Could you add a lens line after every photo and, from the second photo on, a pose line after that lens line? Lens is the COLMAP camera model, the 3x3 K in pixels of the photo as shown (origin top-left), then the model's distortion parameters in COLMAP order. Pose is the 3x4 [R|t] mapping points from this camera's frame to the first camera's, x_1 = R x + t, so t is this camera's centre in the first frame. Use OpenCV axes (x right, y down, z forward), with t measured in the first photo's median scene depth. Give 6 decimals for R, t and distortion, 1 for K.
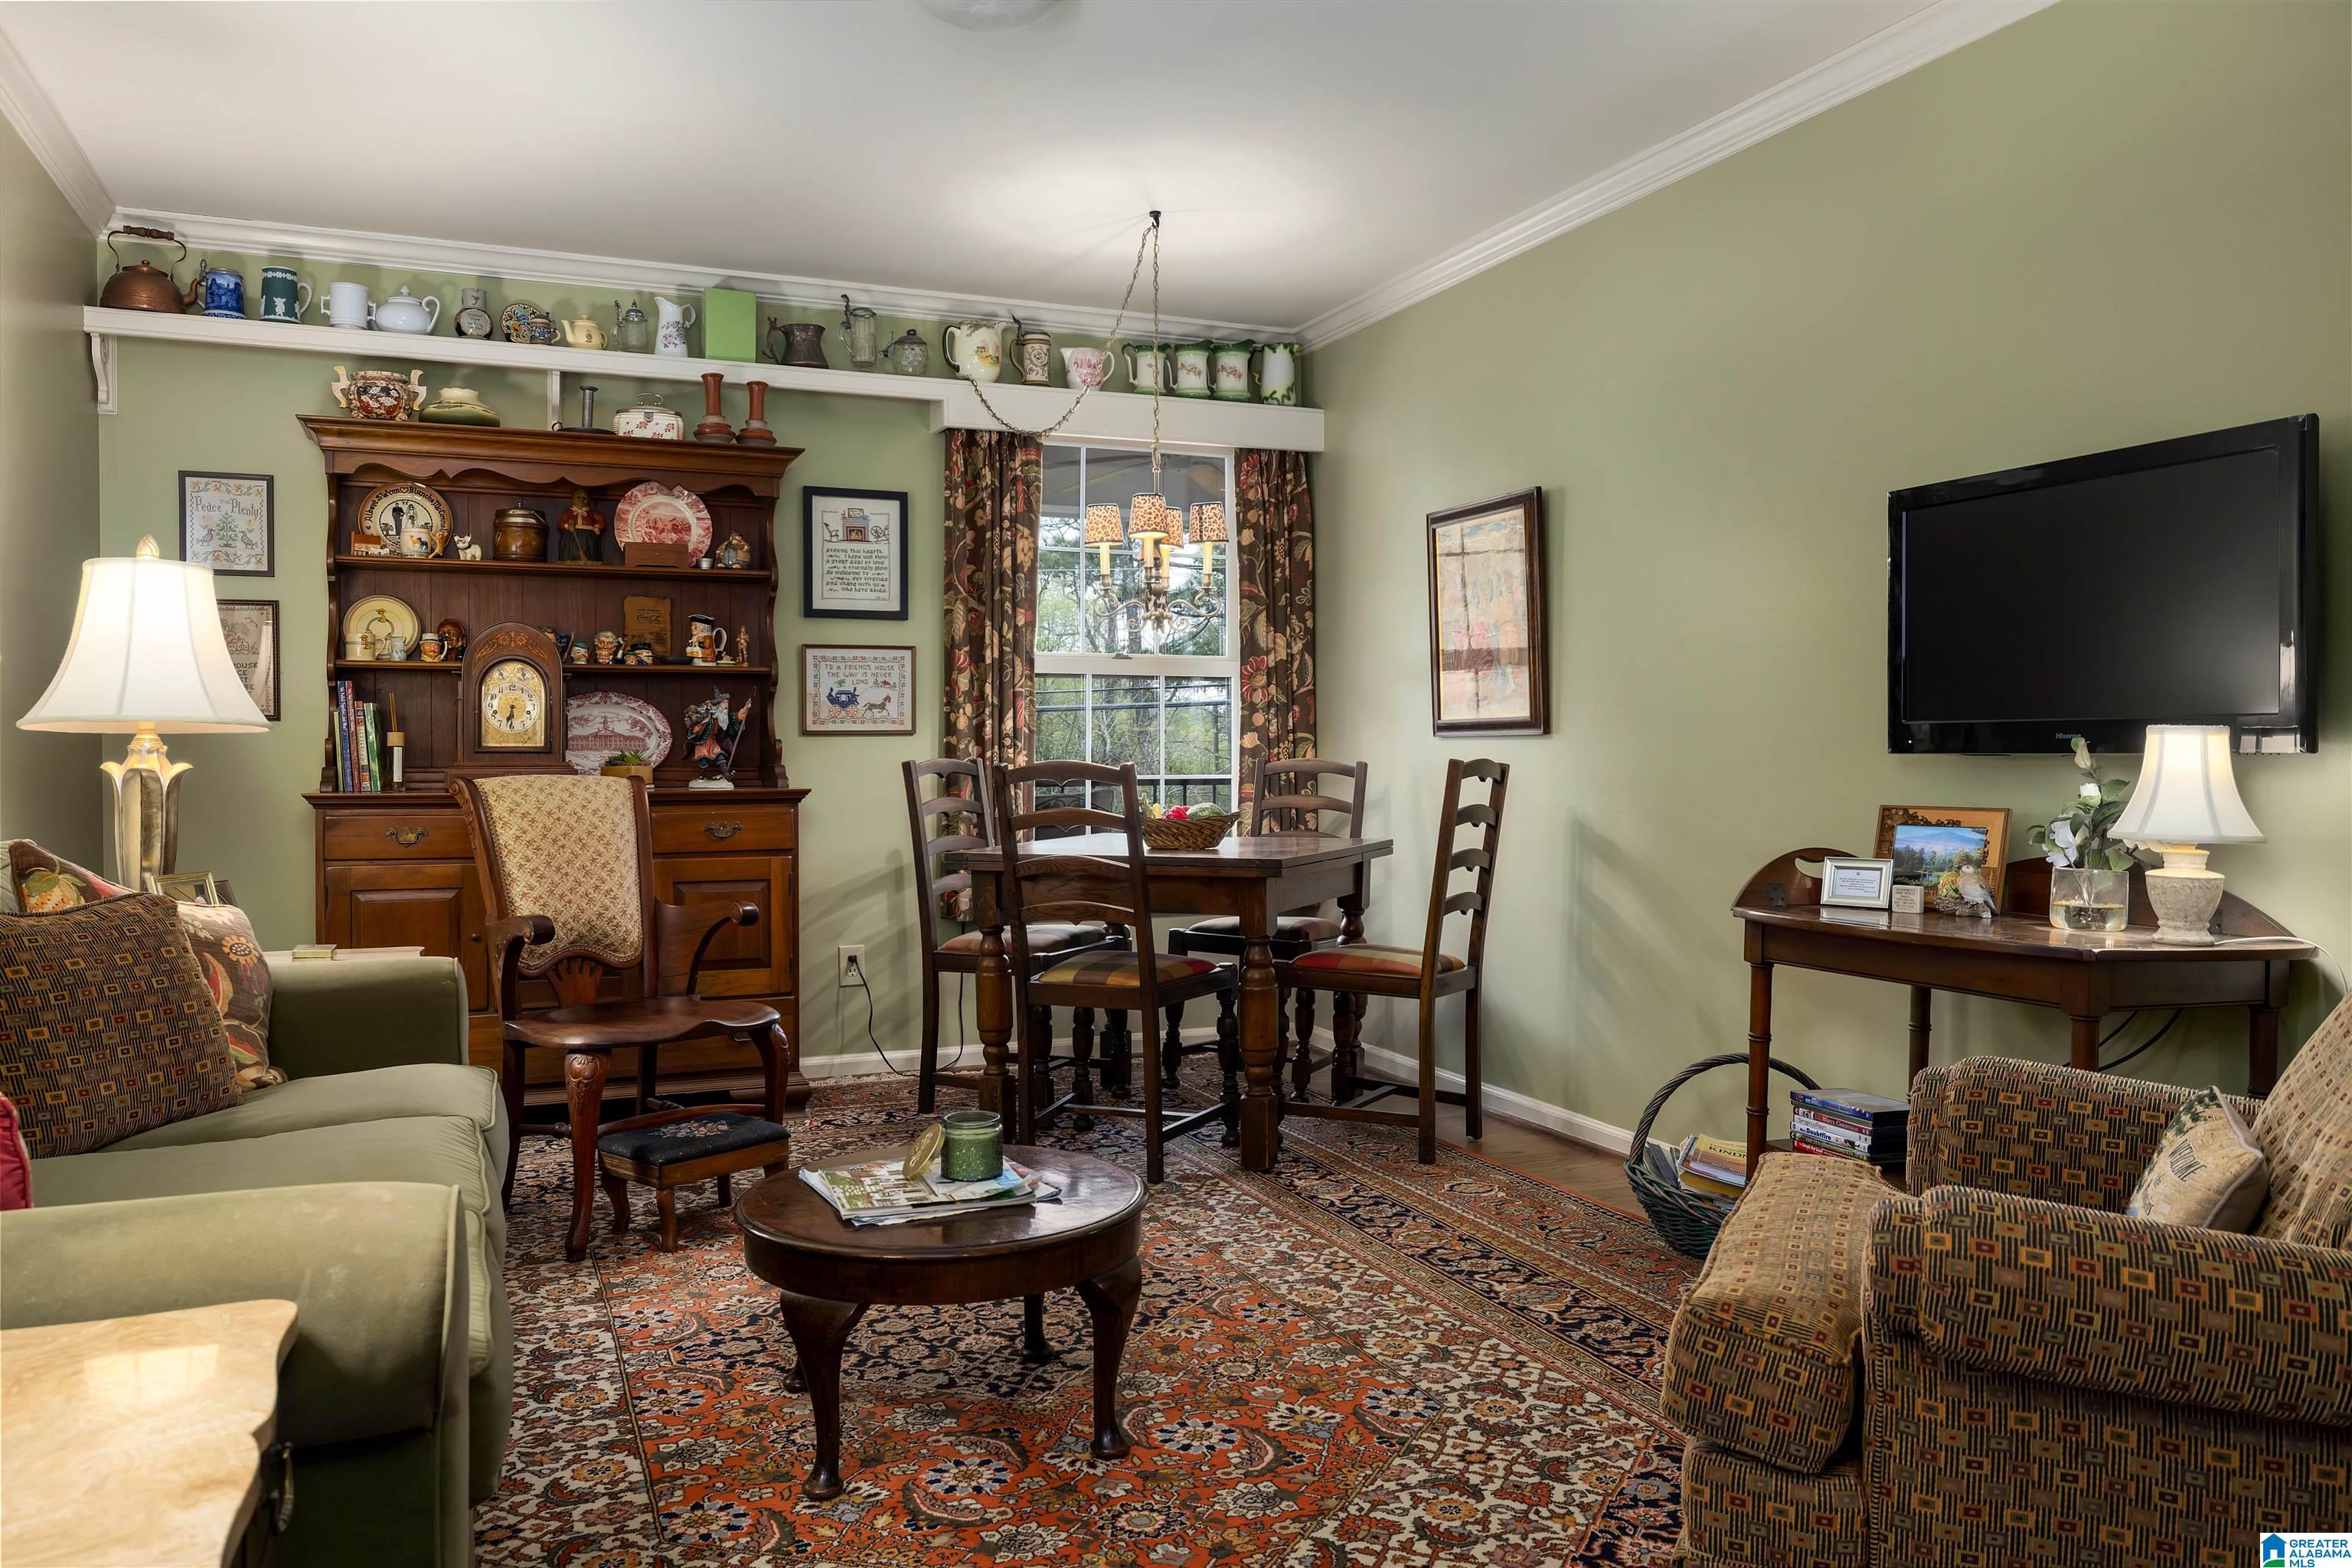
lens RADIAL K [[1687.9, 0, 1175.5], [0, 1687.9, 764.0], [0, 0, 1]] dist [-0.001783, 0.002786]
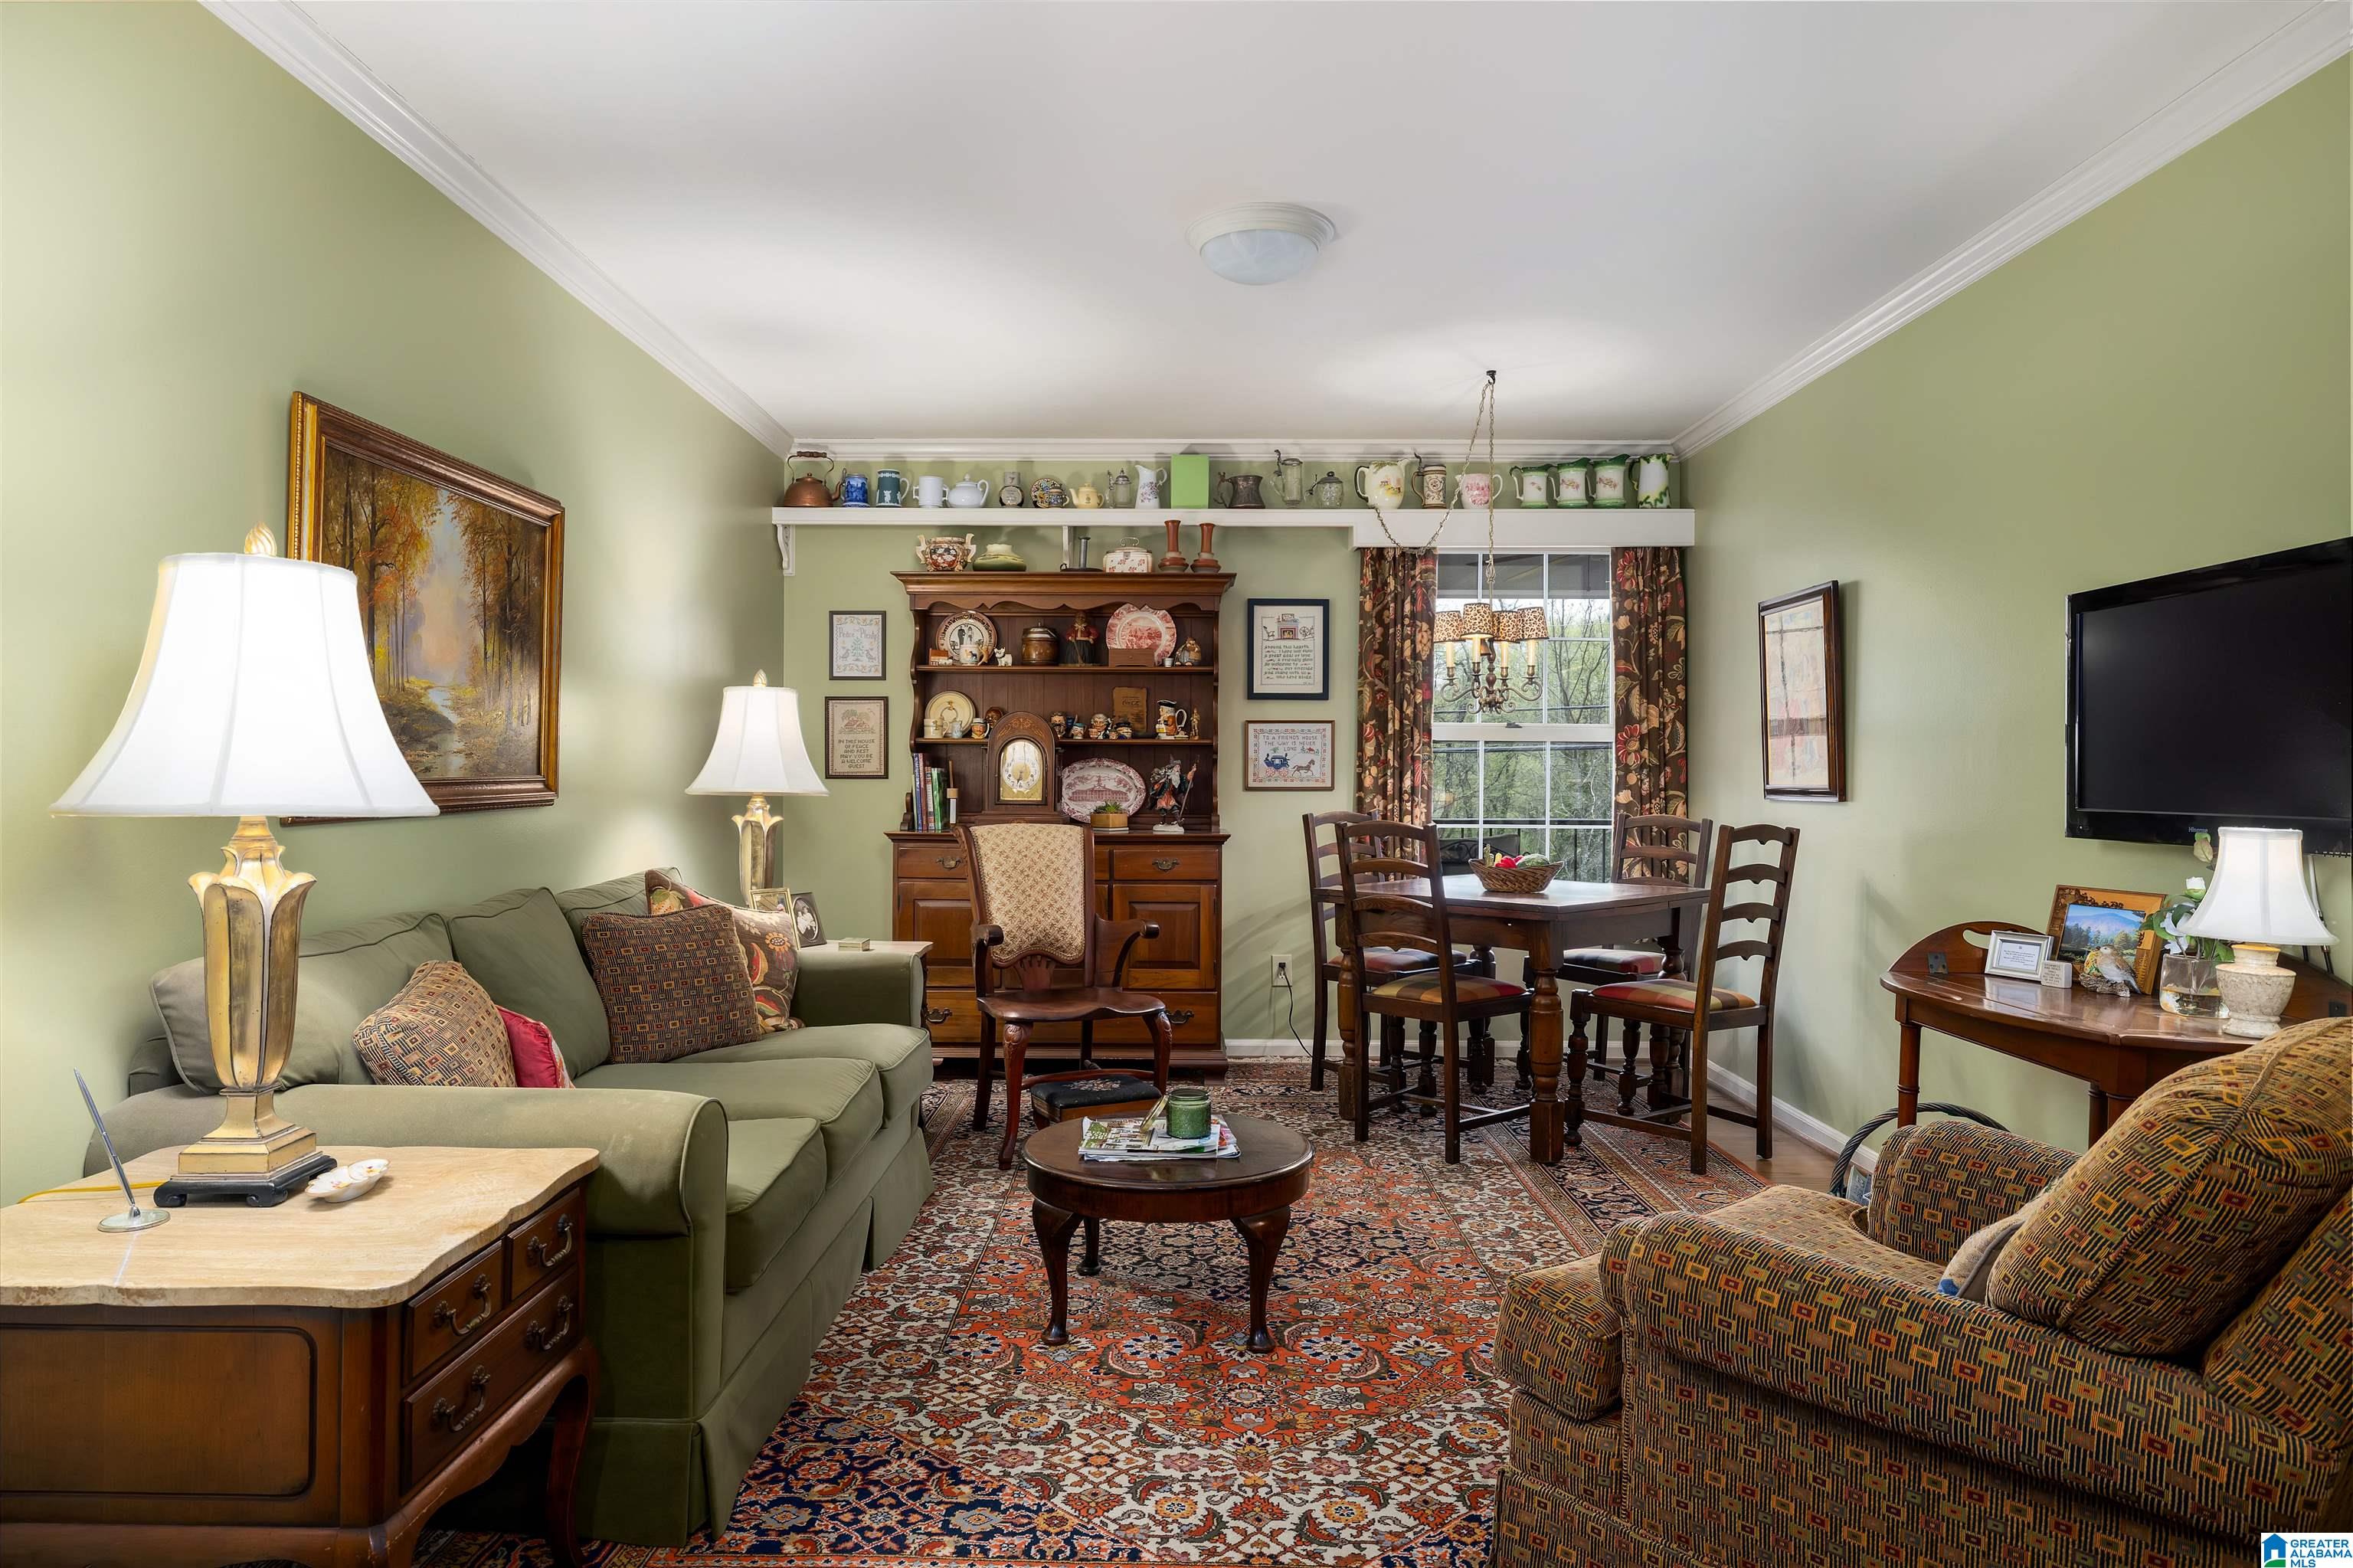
lens RADIAL K [[1459.7, 0, 1168.0], [0, 1459.7, 768.2], [0, 0, 1]] dist [-0.001521, 0.004289]
pose [[0.918559, 0.006189, -0.395234, 0.197429], [-0.011124, 0.999886, -0.010196, -0.025851], [0.395126, 0.013763, 0.918524, -0.064389]]
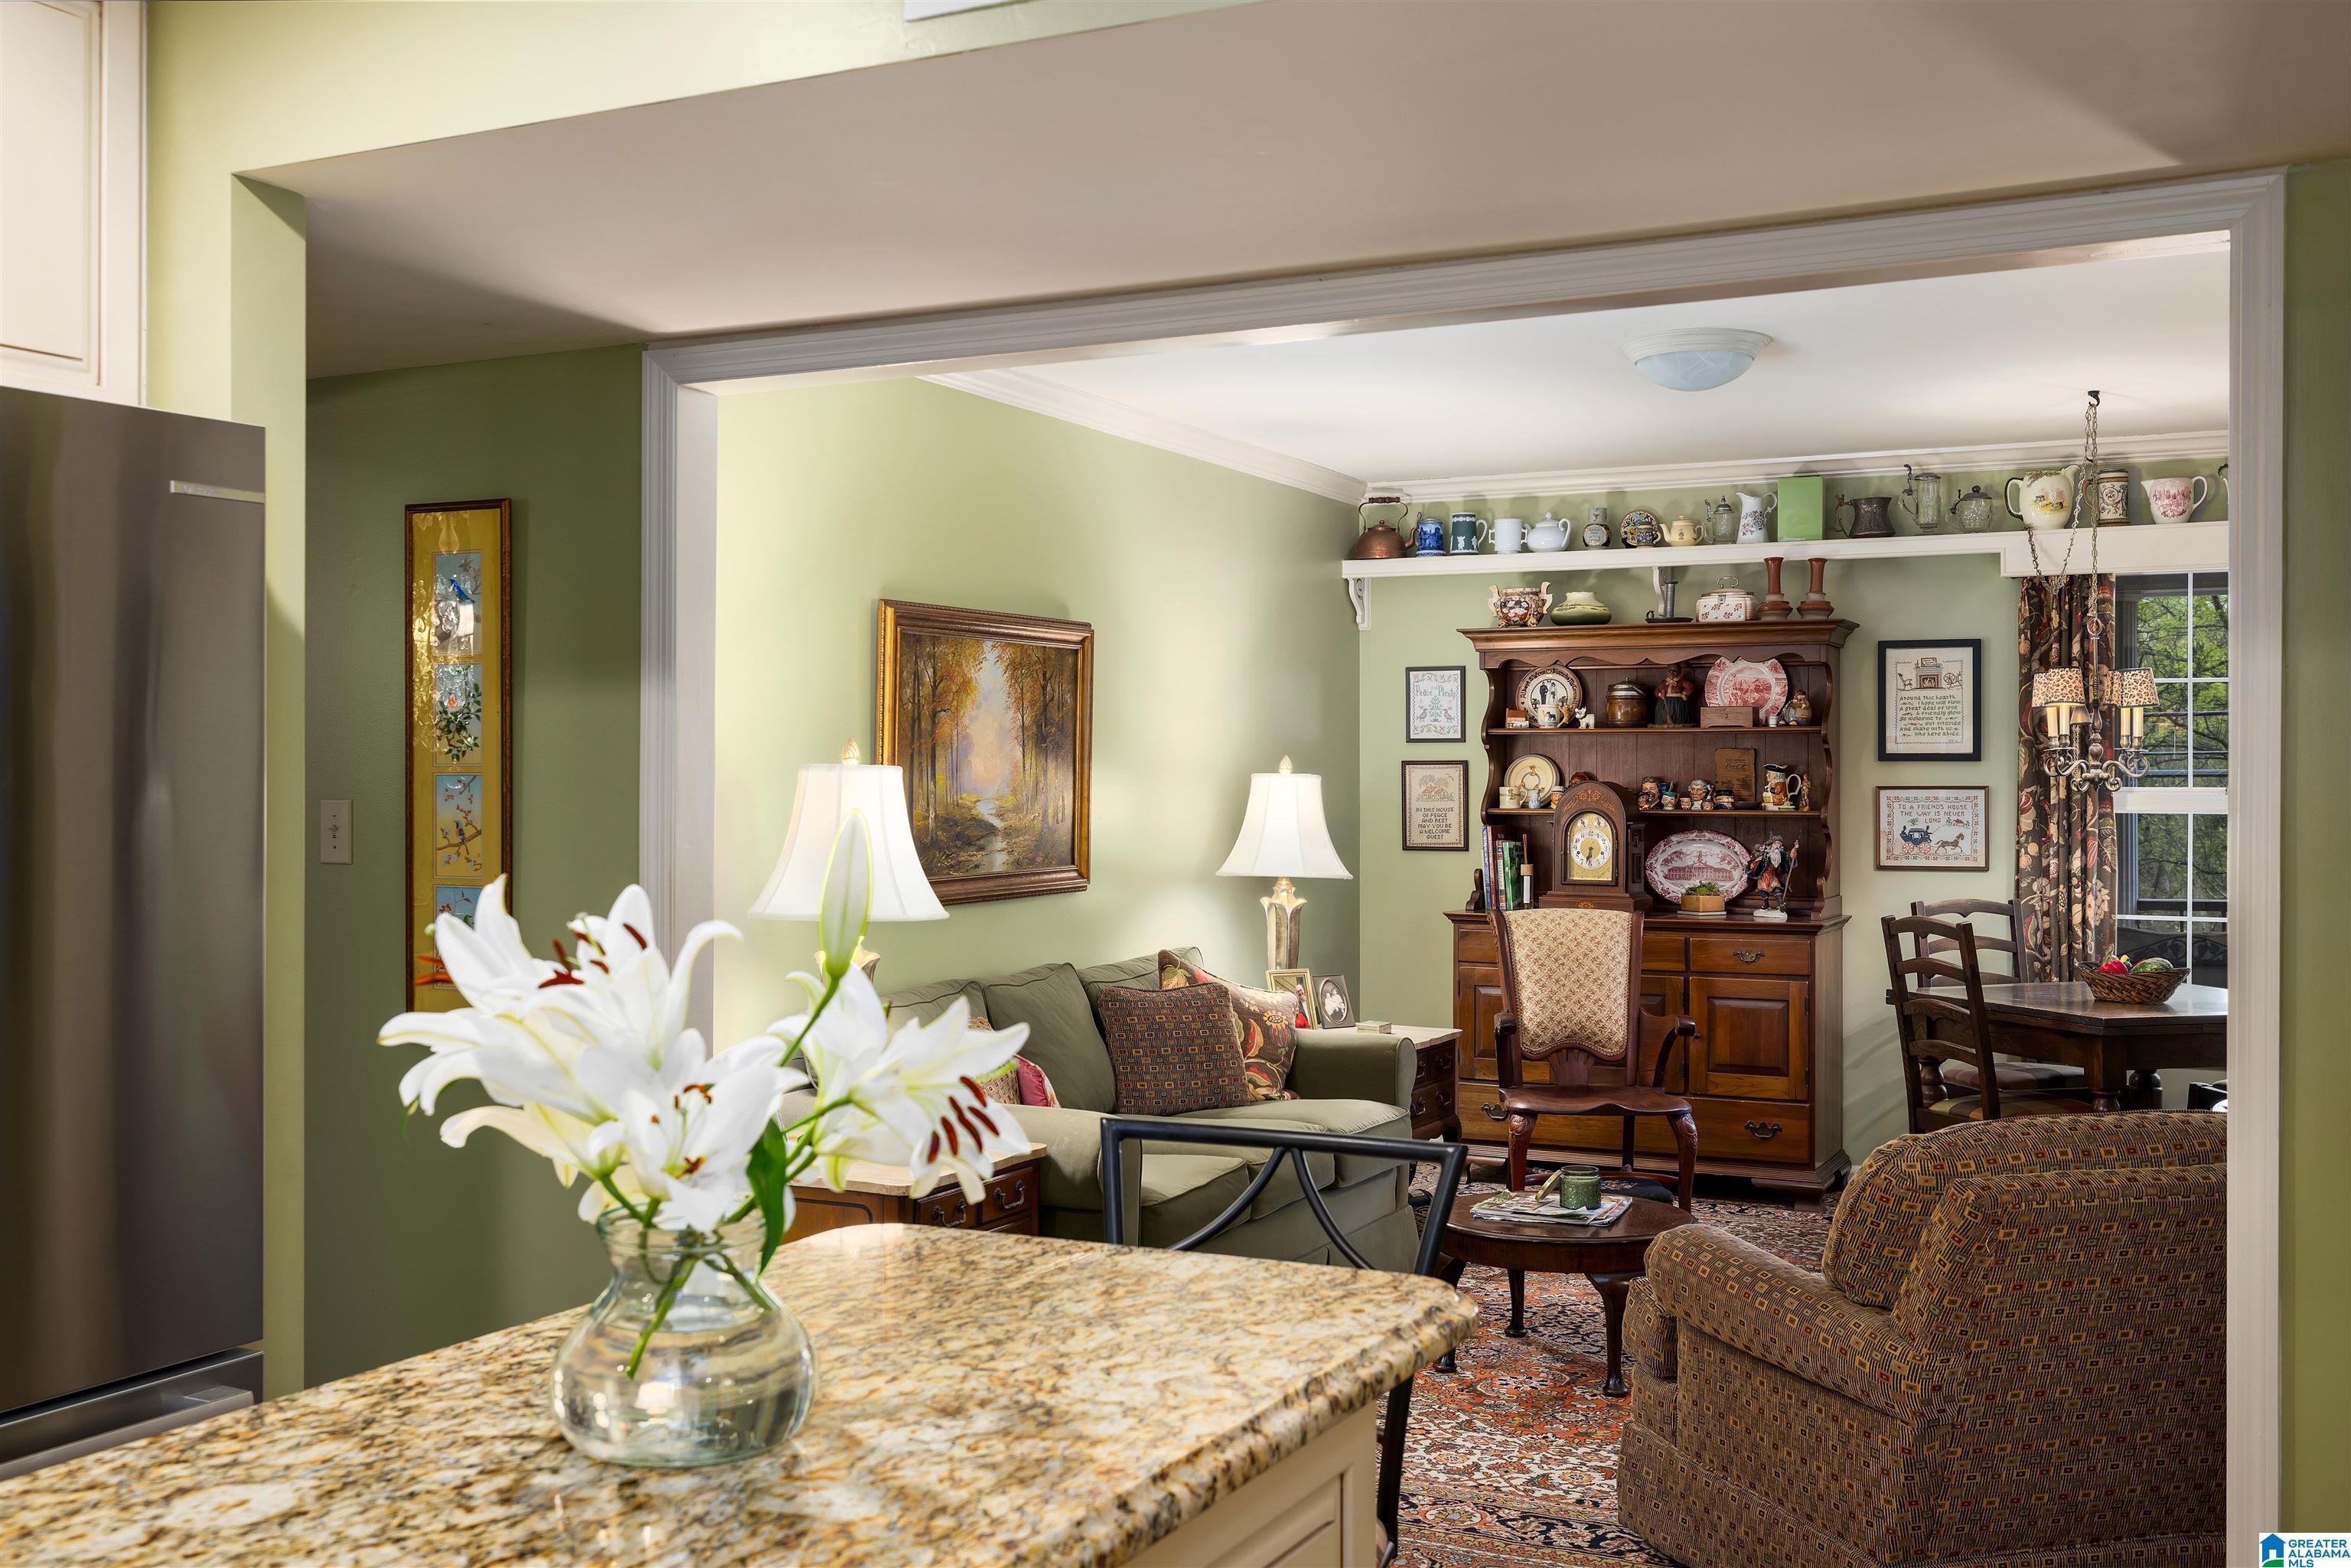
lens RADIAL K [[2323.1, 0, 1164.5], [0, 2323.1, 769.2], [0, 0, 1]] dist [0.001790, 0.000000]
pose [[0.656662, 0.001006, -0.754184, 0.714193], [-0.010706, 0.999911, -0.007988, -0.076255], [0.754109, 0.013320, 0.656614, -0.389574]]
